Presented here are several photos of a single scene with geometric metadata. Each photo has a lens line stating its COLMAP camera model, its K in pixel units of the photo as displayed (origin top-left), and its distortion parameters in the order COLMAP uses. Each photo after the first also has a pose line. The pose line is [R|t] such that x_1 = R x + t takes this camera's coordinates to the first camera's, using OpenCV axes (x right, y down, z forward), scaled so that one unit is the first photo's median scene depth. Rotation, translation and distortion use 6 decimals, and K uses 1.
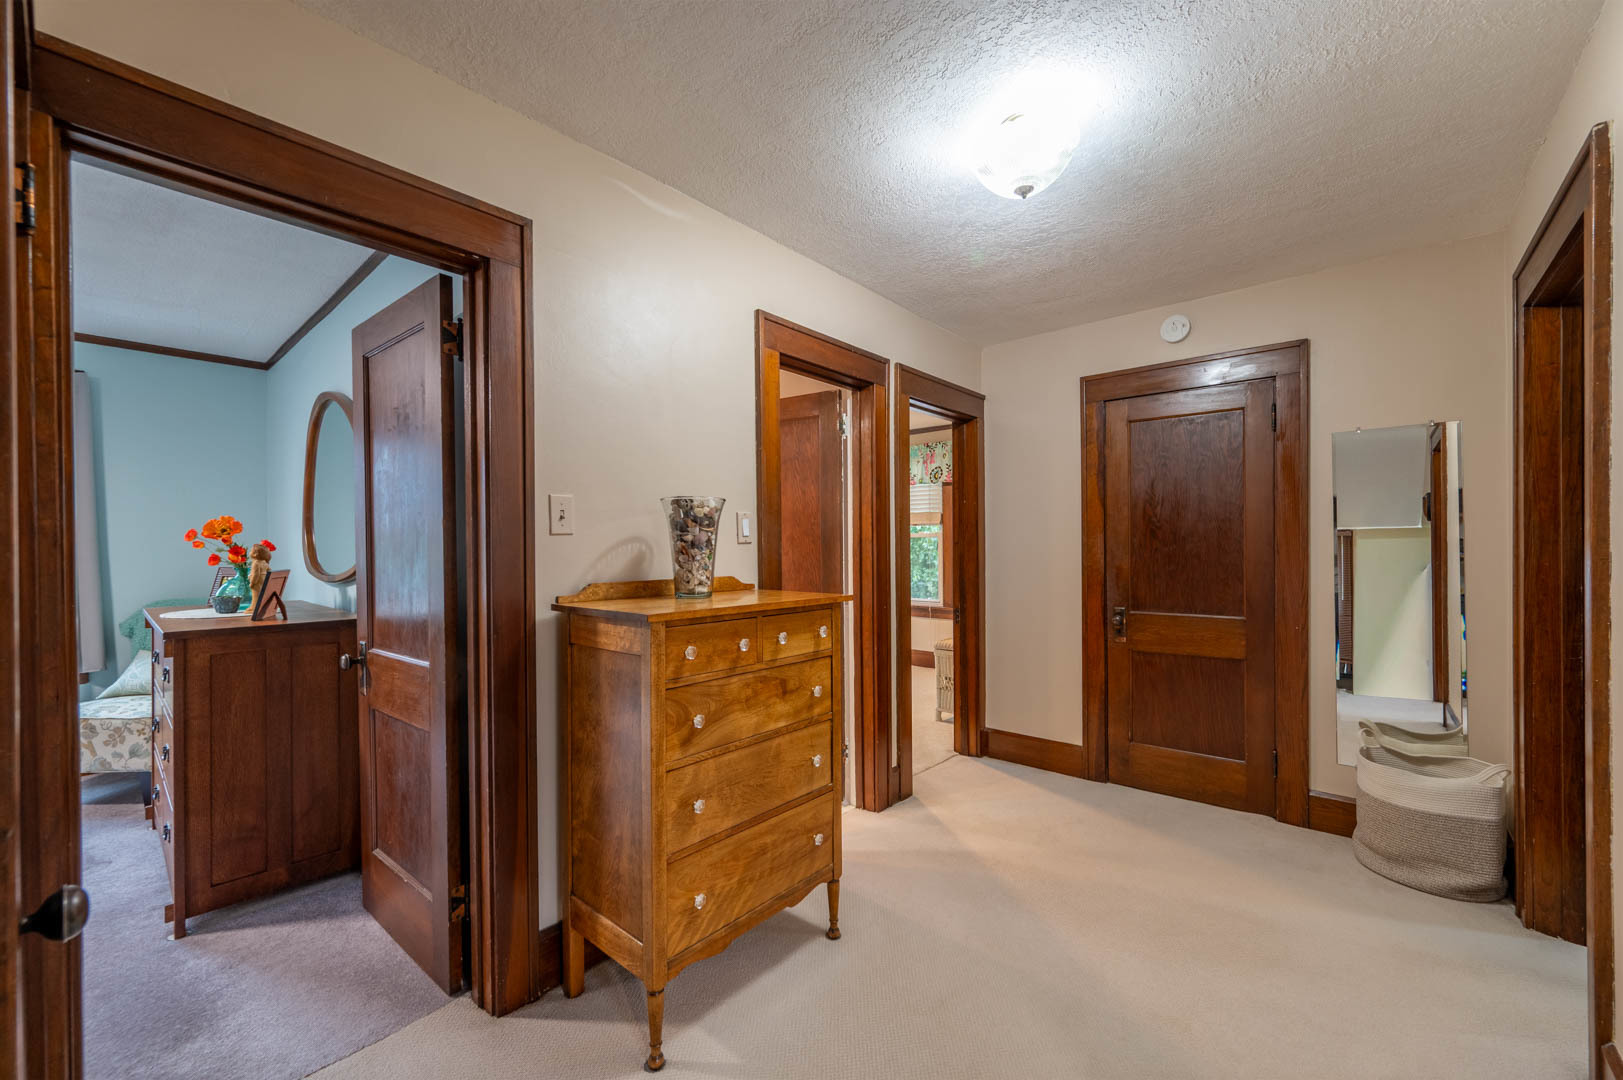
lens RADIAL K [[638.0, 0, 809.1], [0, 638.0, 550.3], [0, 0, 1]] dist [-0.003334, 0.000678]
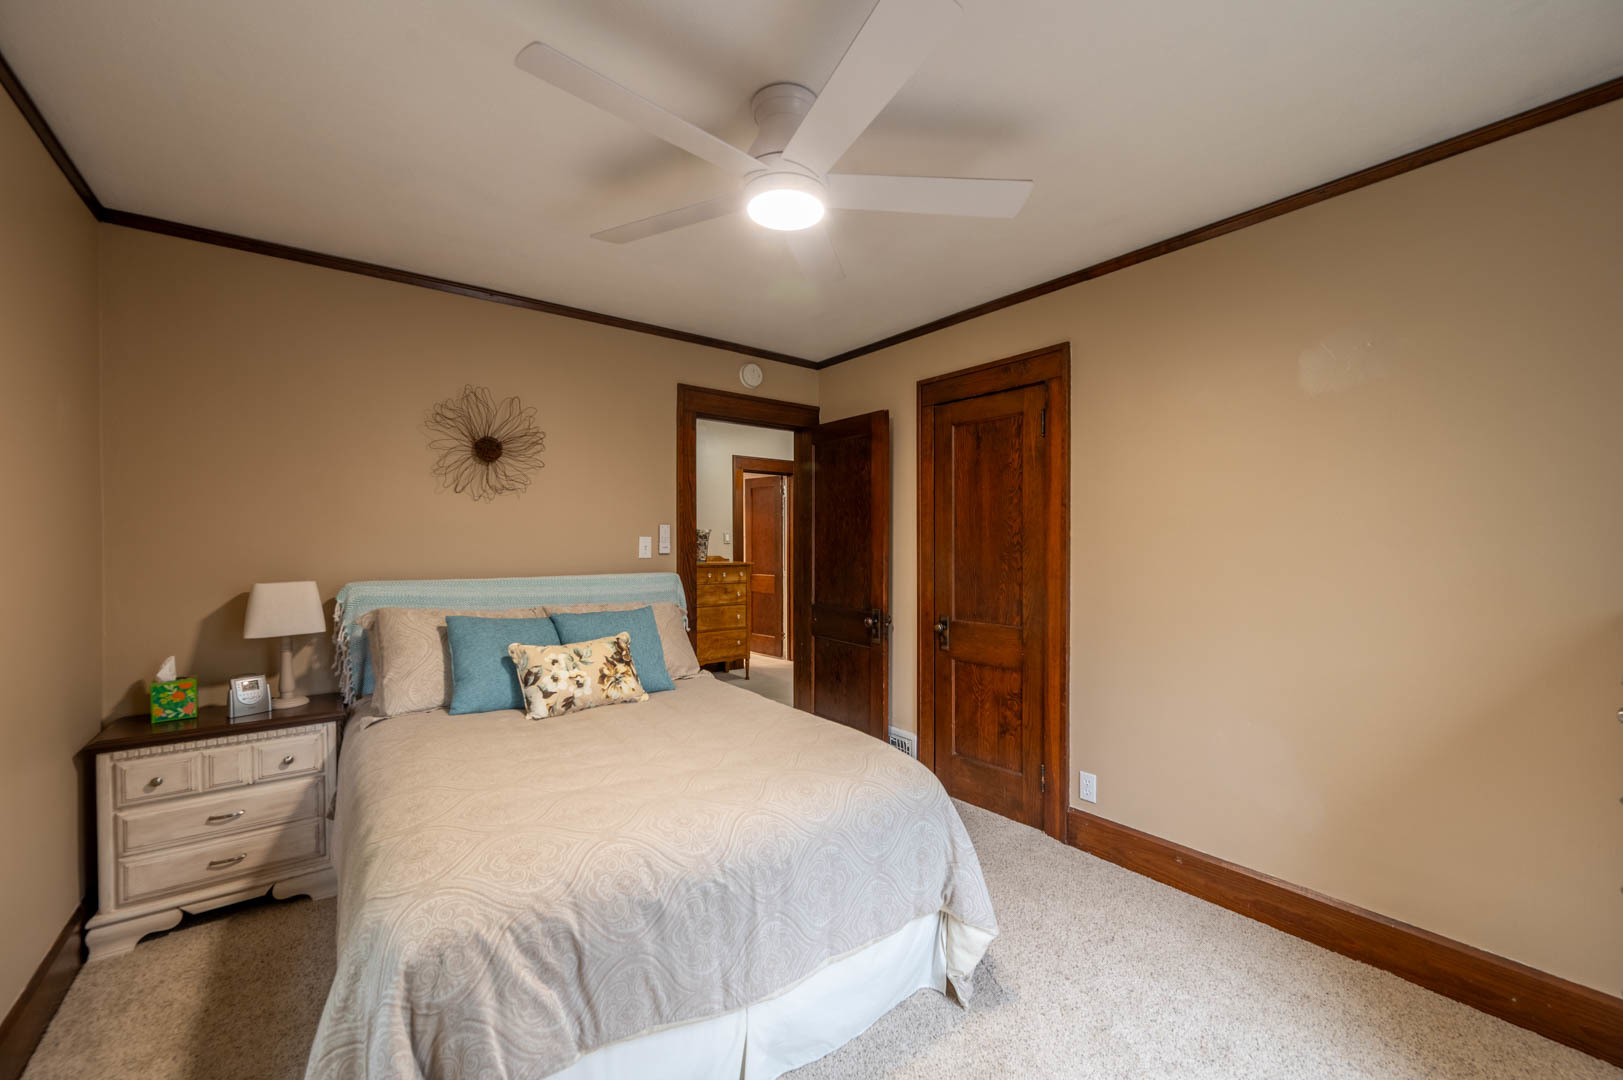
lens RADIAL K [[638.0, 0, 804.8], [0, 638.0, 543.7], [0, 0, 1]] dist [-0.003334, 0.000678]
pose [[0.982560, 0.003271, -0.185917, 0.883093], [-0.003328, 0.999994, 0.000005, -0.015930], [0.185916, 0.000614, 0.982565, -1.915955]]
